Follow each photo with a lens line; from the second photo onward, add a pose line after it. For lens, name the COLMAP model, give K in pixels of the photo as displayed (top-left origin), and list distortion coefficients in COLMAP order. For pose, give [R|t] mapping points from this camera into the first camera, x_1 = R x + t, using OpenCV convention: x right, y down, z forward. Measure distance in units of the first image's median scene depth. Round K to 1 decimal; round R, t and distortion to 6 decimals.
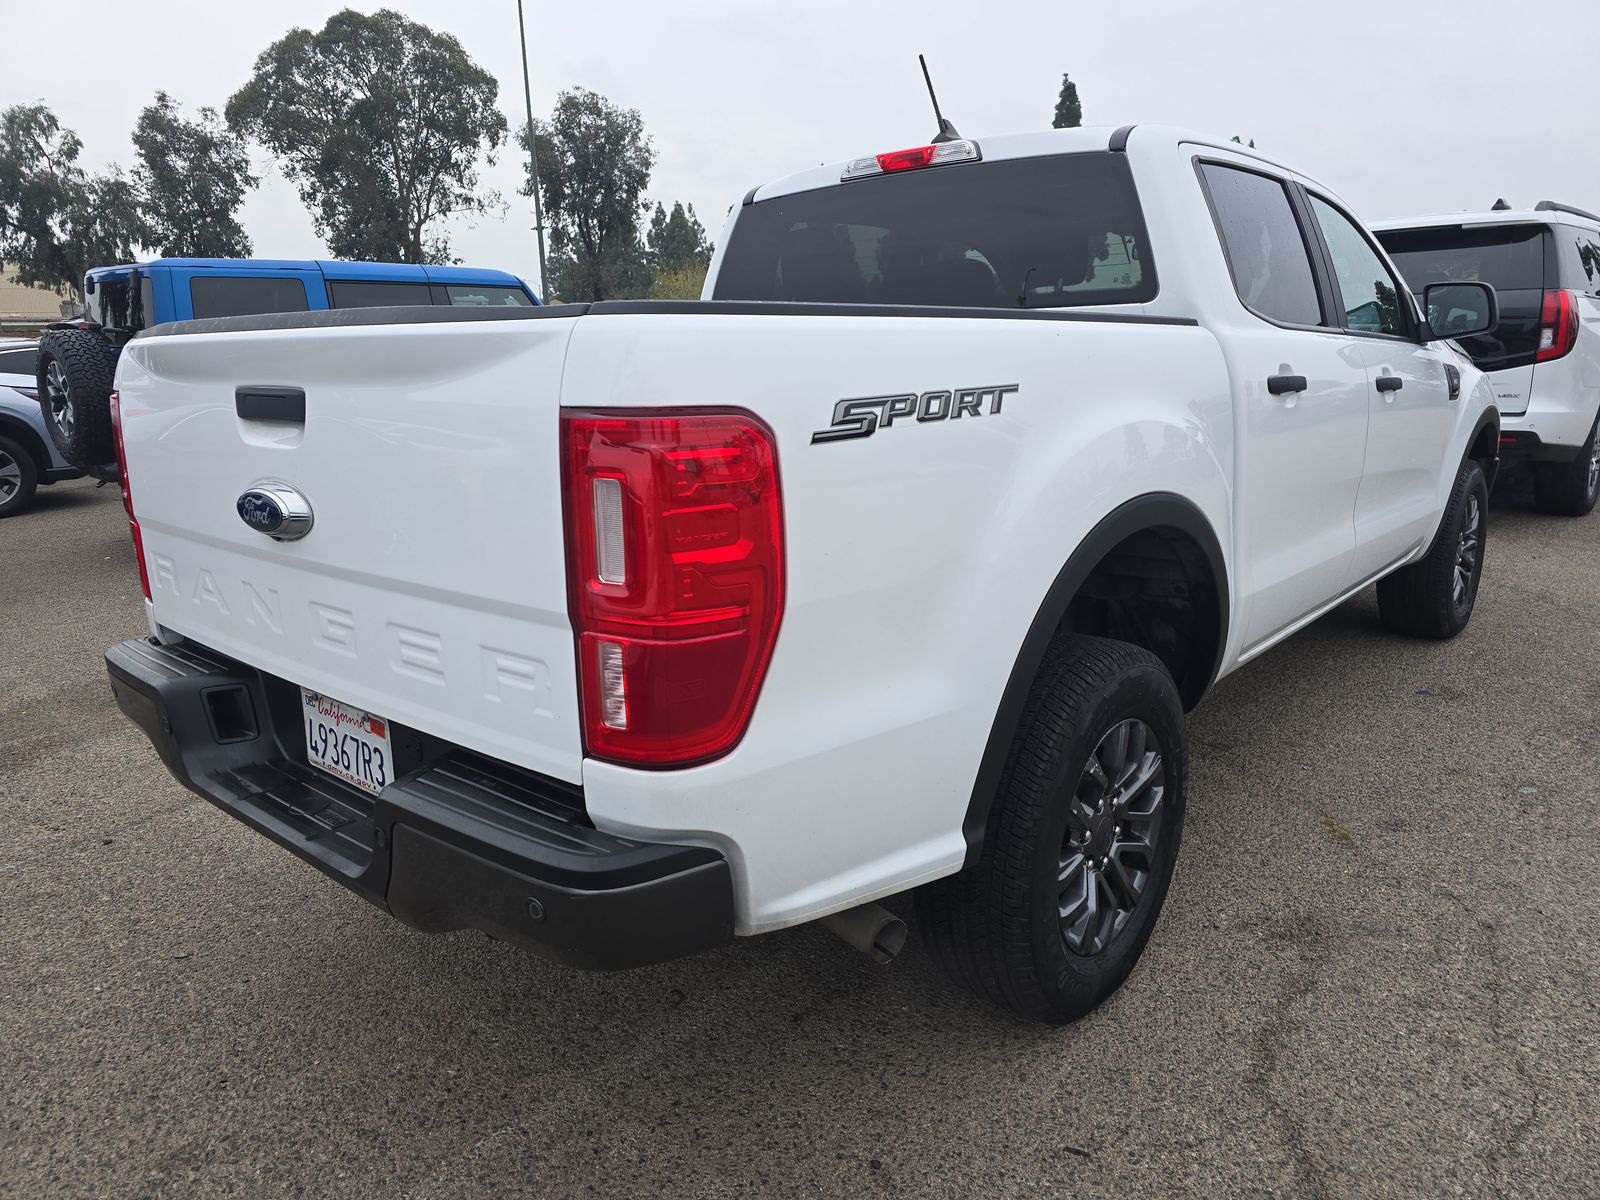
lens RADIAL K [[1075.7, 0, 794.5], [0, 1075.7, 597.0], [0, 0, 1]] dist [0.047608, -0.035579]
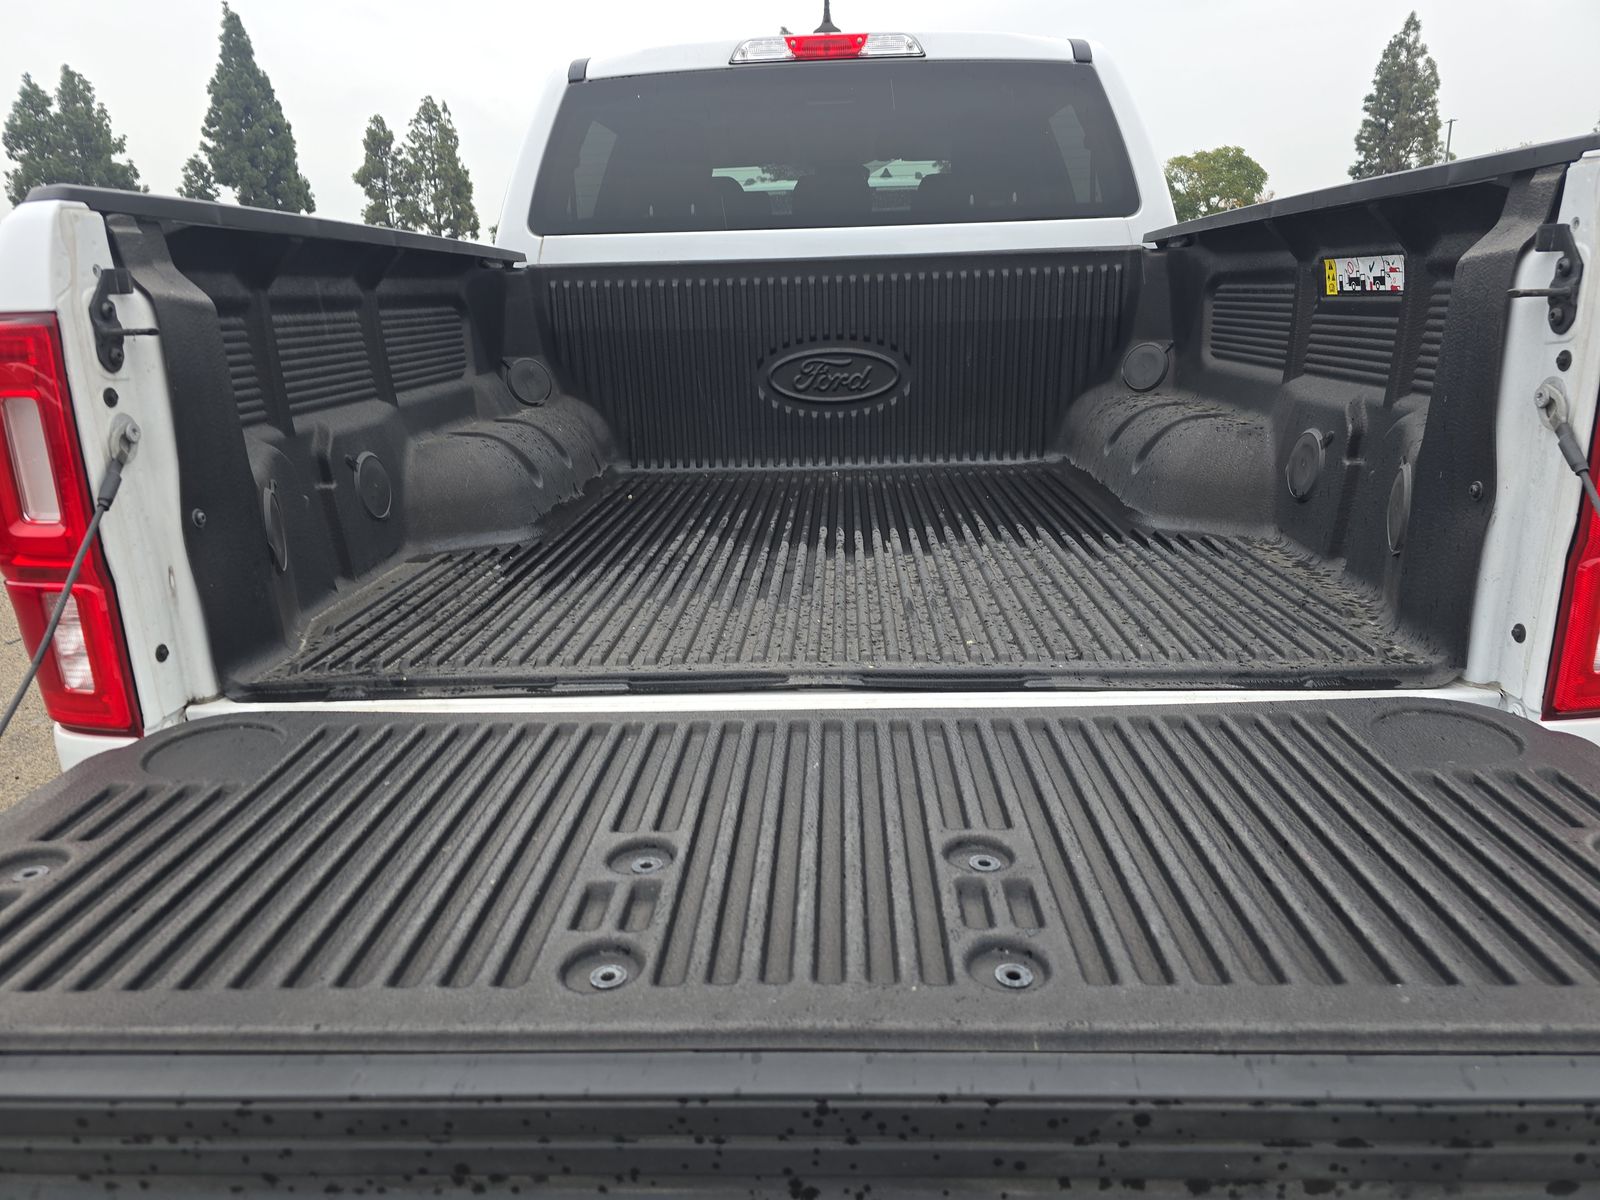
lens RADIAL K [[1075.7, 0, 797.0], [0, 1075.7, 593.4], [0, 0, 1]] dist [0.047608, -0.035579]
pose [[0.777640, -0.168781, 0.605631, -0.818379], [0.150458, 0.985261, 0.081389, -0.069774], [-0.610441, 0.027831, 0.791573, 0.525173]]
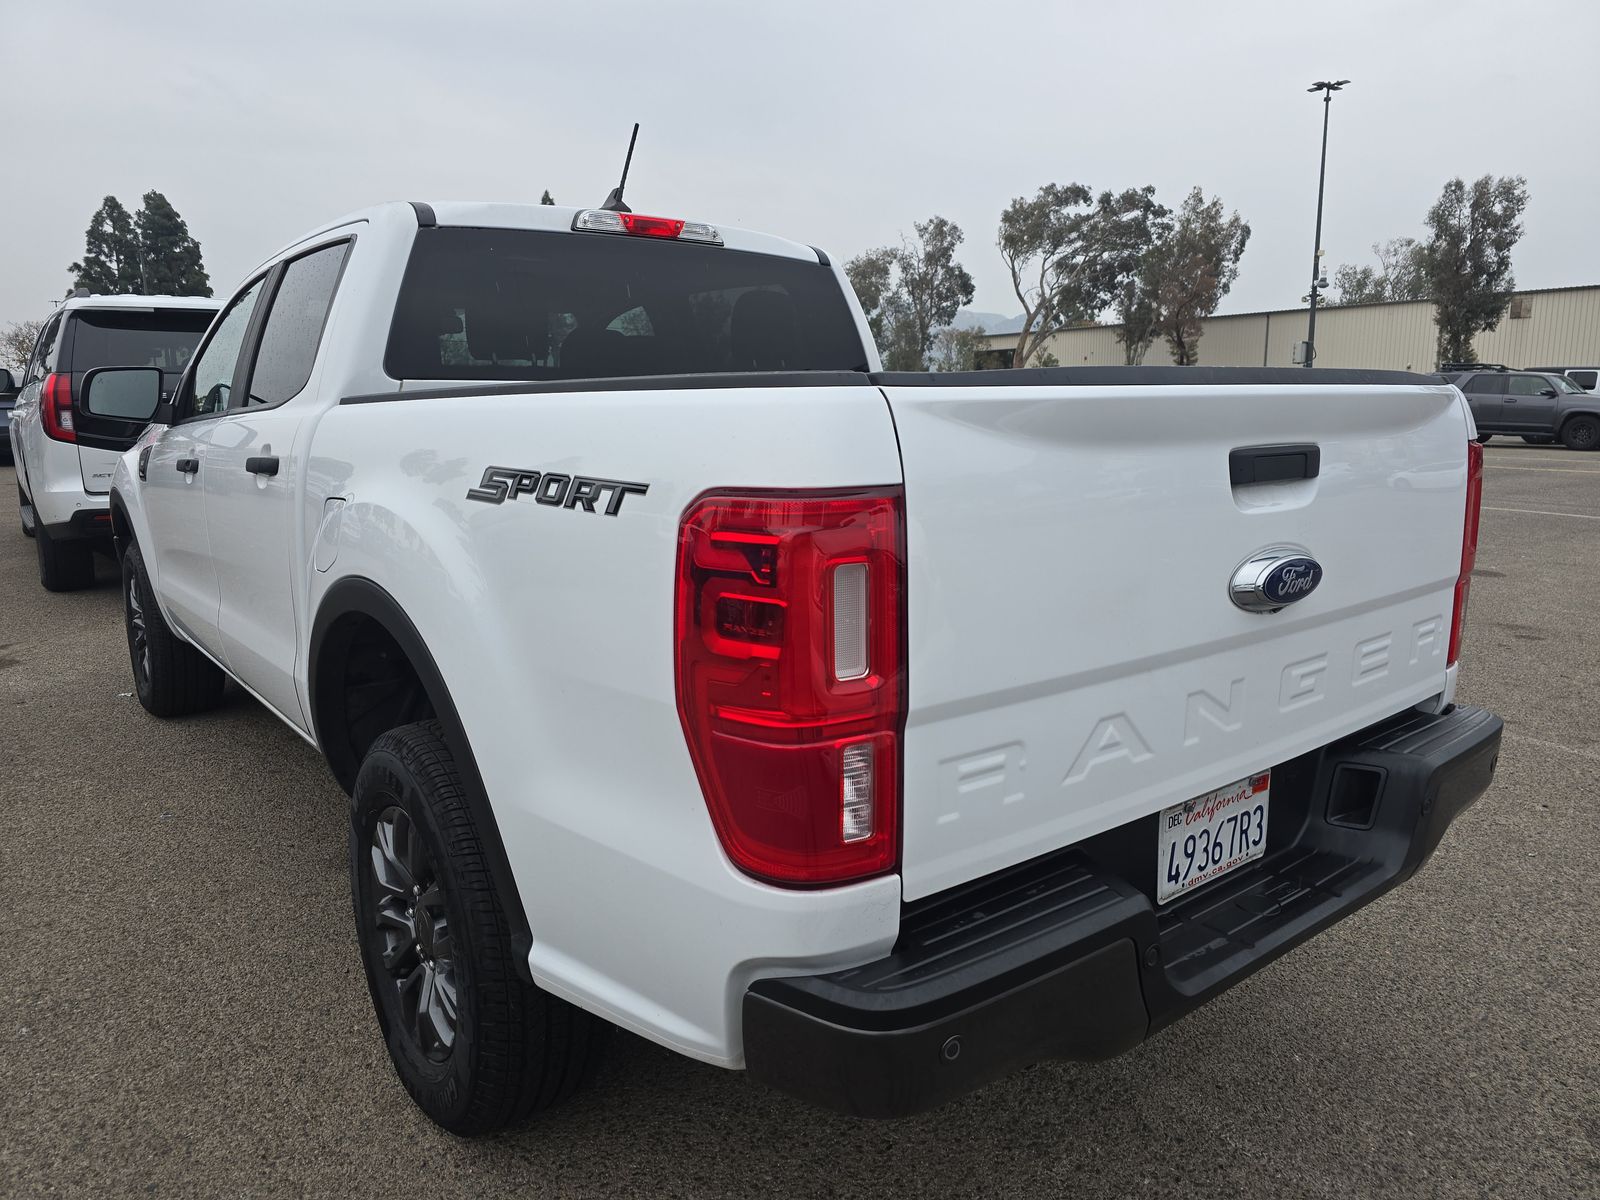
lens RADIAL K [[1075.7, 0, 797.0], [0, 1075.7, 603.6], [0, 0, 1]] dist [0.047608, -0.035579]
pose [[0.183424, -0.159283, 0.970044, -1.386350], [0.225636, 0.967262, 0.116161, -0.247221], [-0.956788, 0.197570, 0.213359, 1.152345]]
